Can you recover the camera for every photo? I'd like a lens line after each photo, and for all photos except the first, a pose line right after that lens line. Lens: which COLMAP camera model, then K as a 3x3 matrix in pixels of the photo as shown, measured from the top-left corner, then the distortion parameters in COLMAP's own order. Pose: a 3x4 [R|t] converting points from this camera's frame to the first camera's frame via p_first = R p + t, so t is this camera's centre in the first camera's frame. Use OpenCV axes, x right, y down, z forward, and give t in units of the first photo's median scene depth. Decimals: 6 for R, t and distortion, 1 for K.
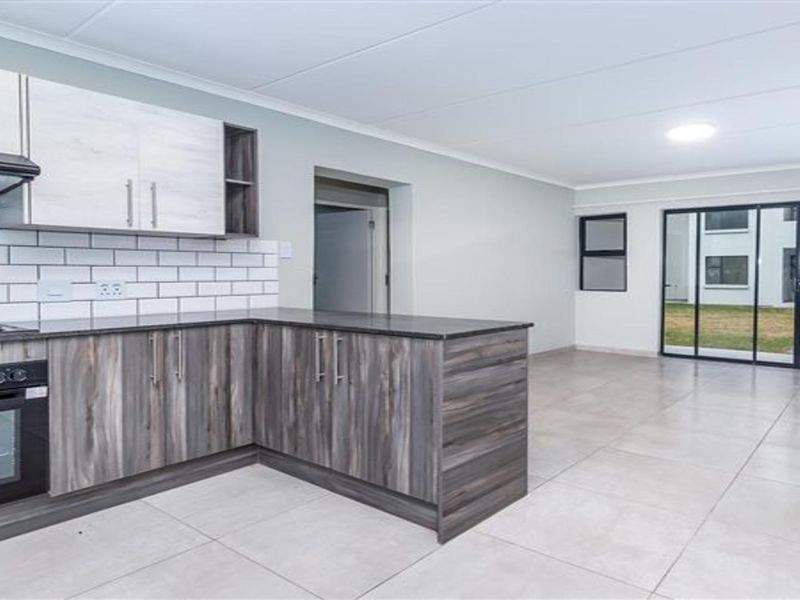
lens RADIAL K [[541.2, 0, 397.9], [0, 541.2, 287.4], [0, 0, 1]] dist [0.021820, -0.004933]
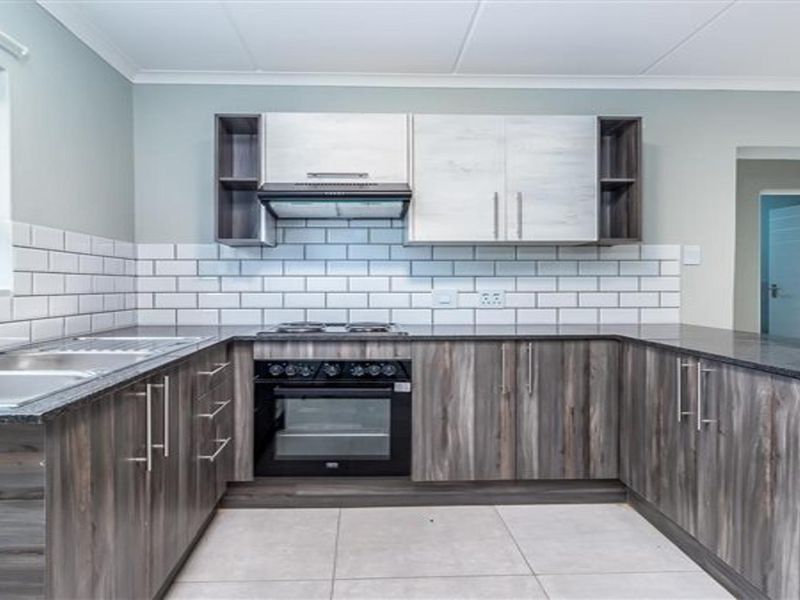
lens RADIAL K [[551.9, 0, 397.3], [0, 551.9, 290.9], [0, 0, 1]] dist [0.017252, 0.002010]
pose [[0.702379, 0.008662, -0.711751, 0.130737], [-0.017154, 0.999842, -0.004759, -0.003532], [0.711597, 0.015552, 0.702416, 0.142069]]
